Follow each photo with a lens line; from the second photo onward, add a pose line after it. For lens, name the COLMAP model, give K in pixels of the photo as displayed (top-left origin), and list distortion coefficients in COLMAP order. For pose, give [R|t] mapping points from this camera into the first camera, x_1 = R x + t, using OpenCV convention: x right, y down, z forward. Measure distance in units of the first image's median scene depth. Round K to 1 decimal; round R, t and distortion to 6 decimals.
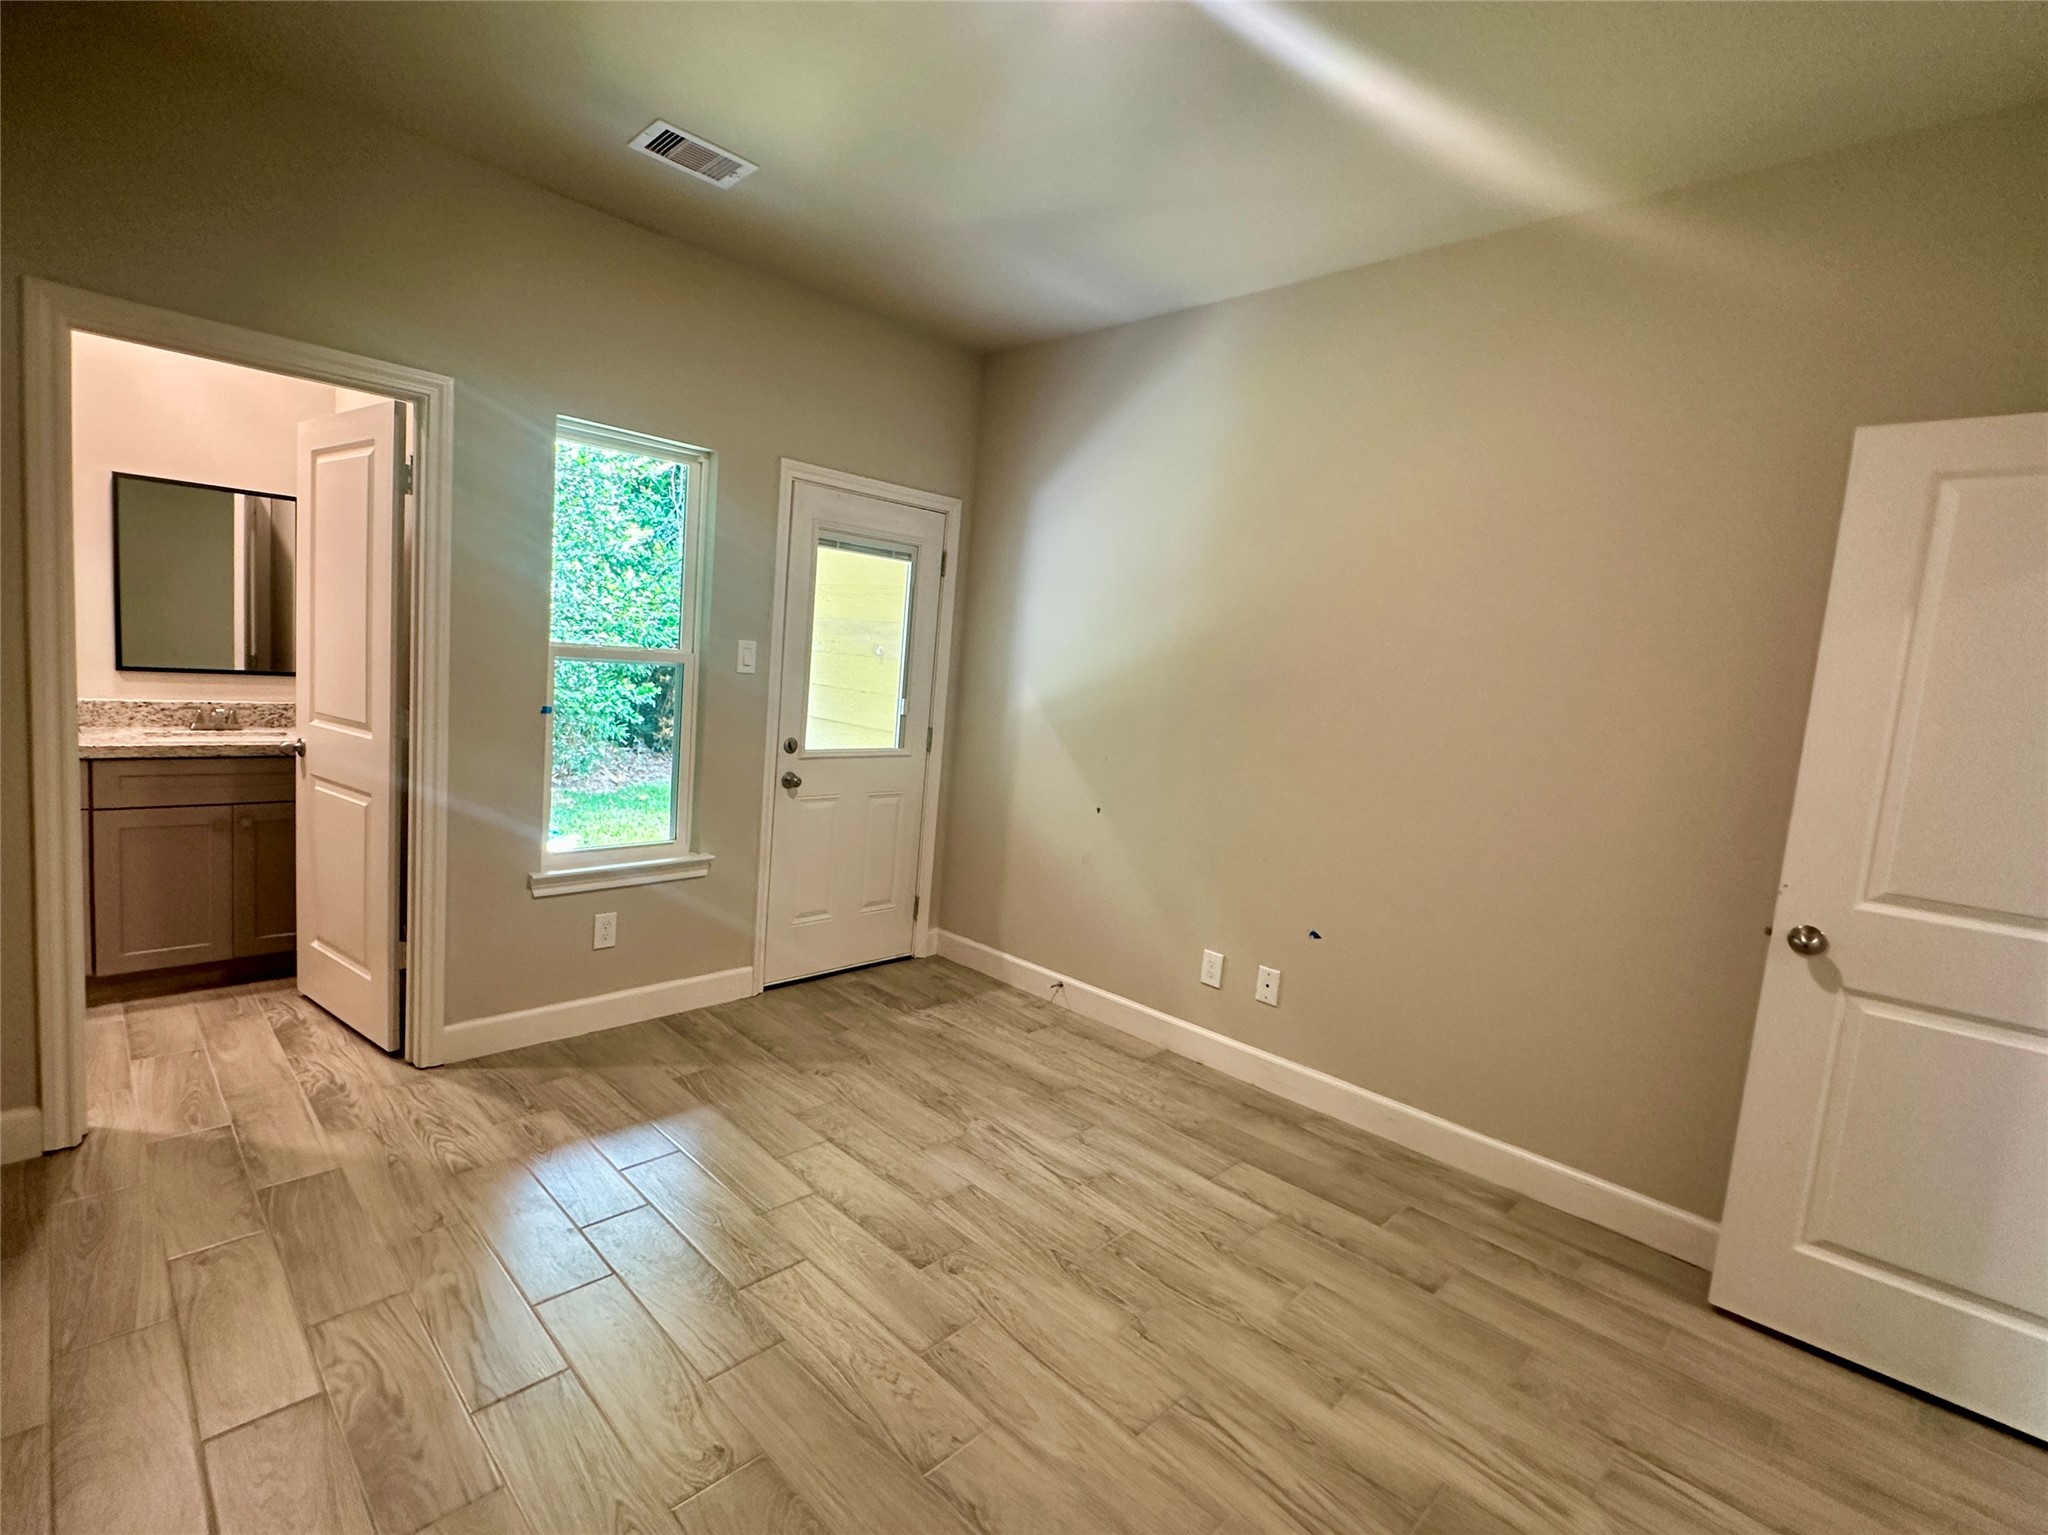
lens RADIAL K [[954.0, 0, 1024.0], [0, 954.0, 767.5], [0, 0, 1]] dist [-0.001096, -0.000413]
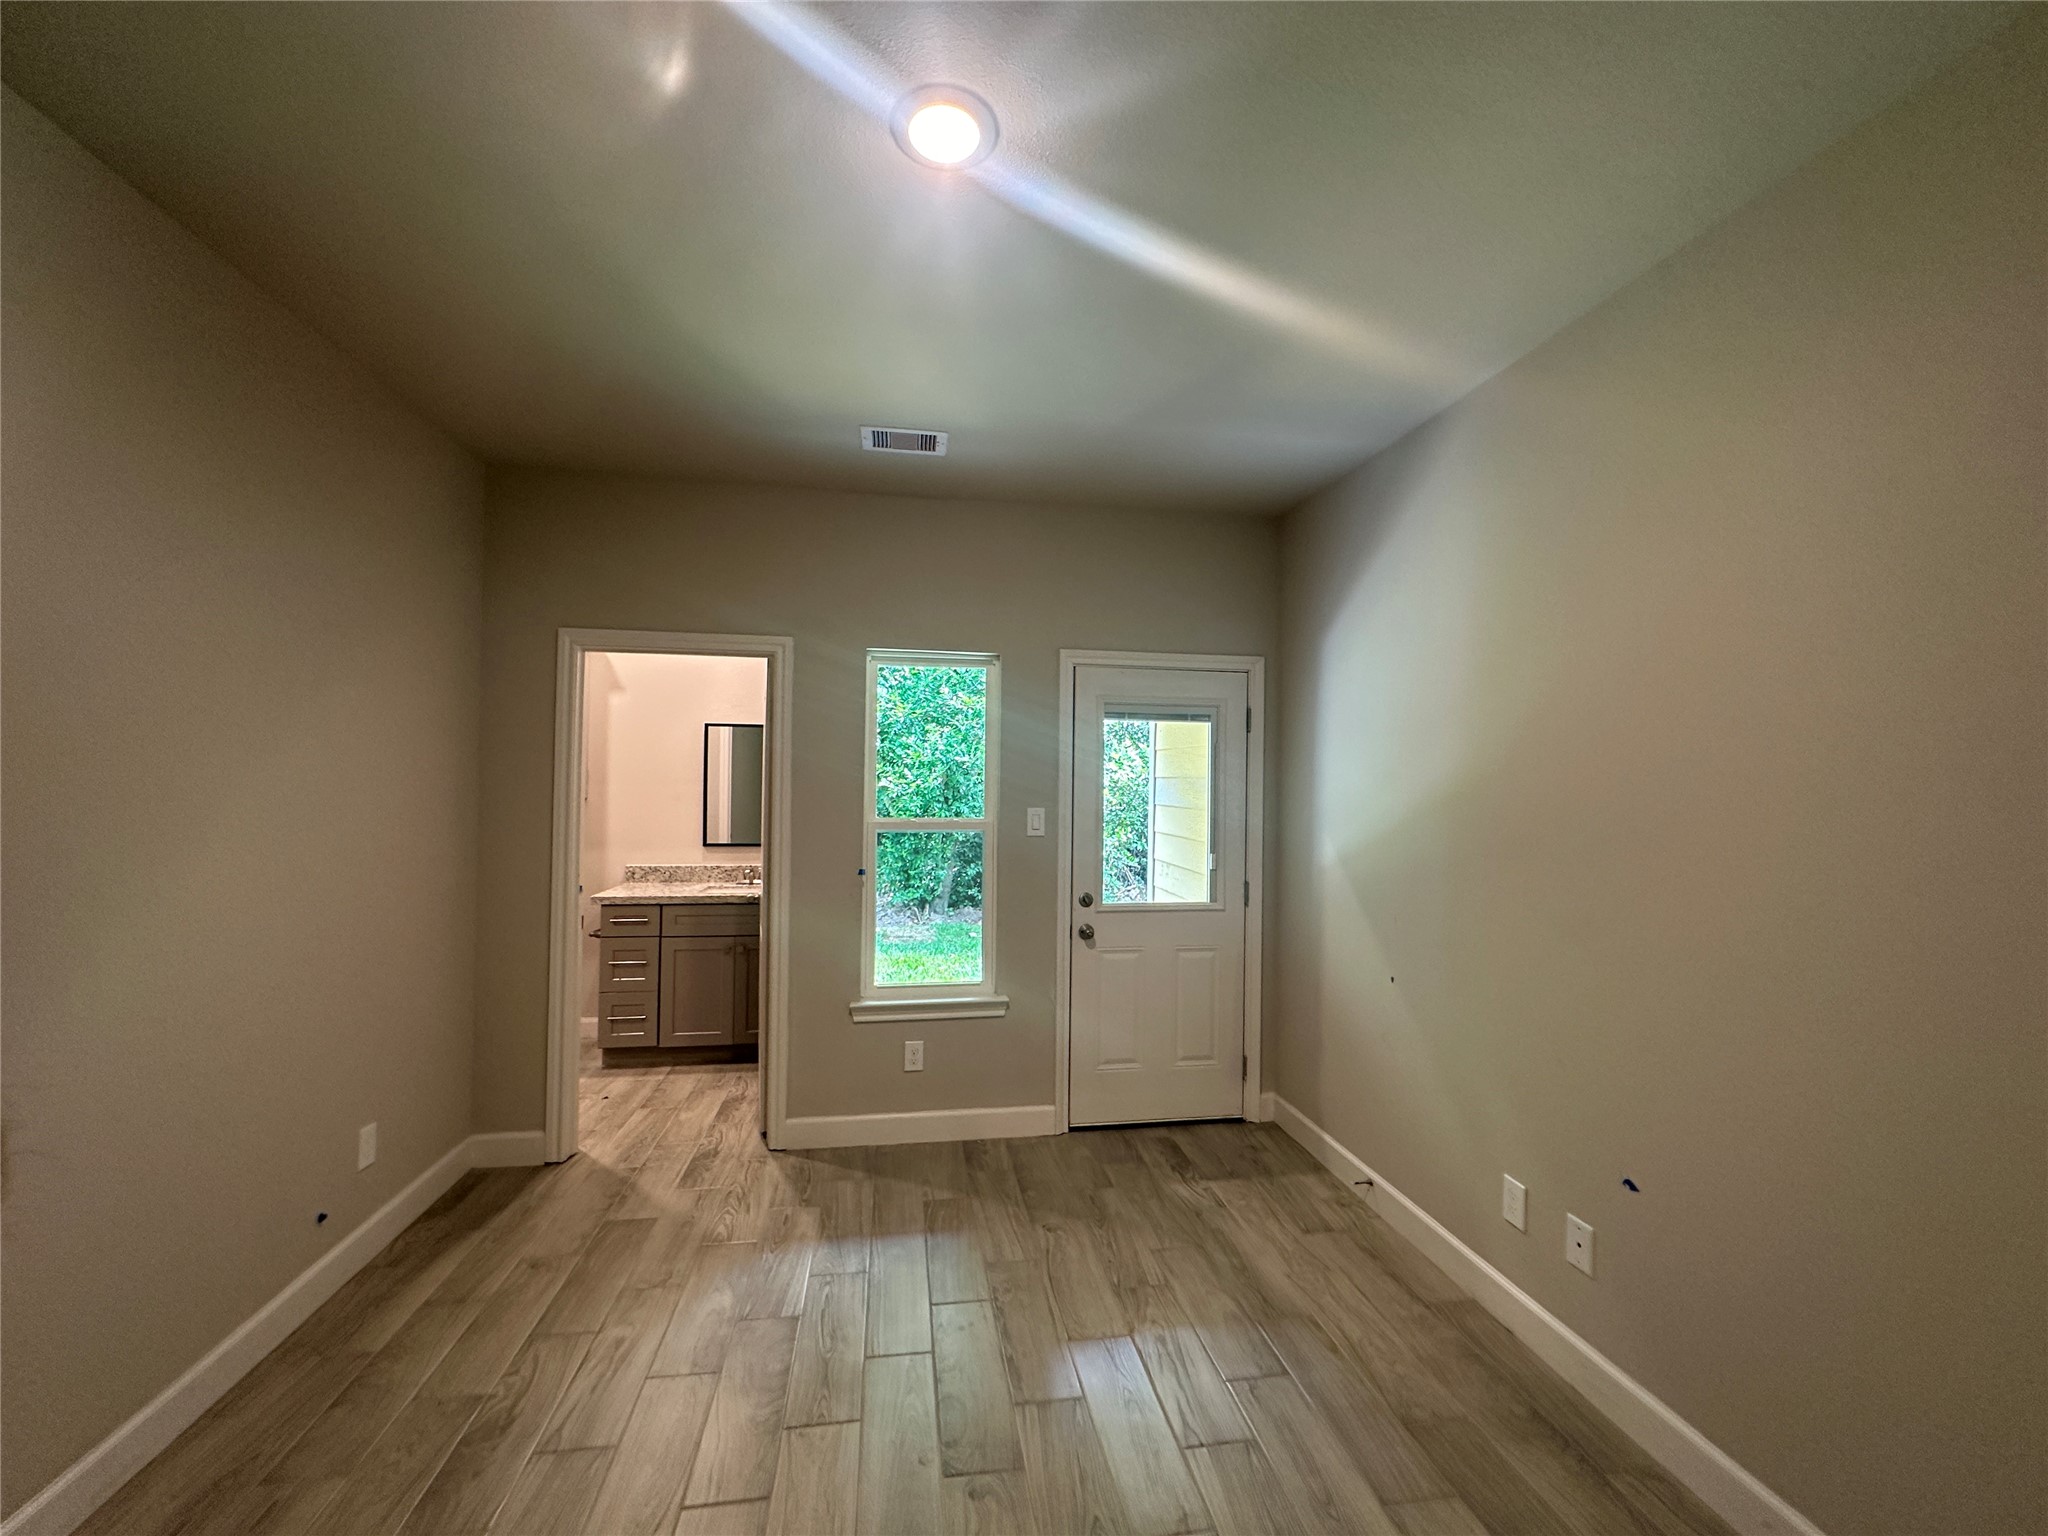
lens RADIAL K [[847.2, 0, 1024.0], [0, 847.2, 768.0], [0, 0, 1]] dist [-0.003173, -0.000008]
pose [[0.807944, -0.076480, -0.584275, 0.307915], [-0.018238, 0.987821, -0.154523, -0.023174], [0.588977, 0.135502, 0.796709, 0.179264]]
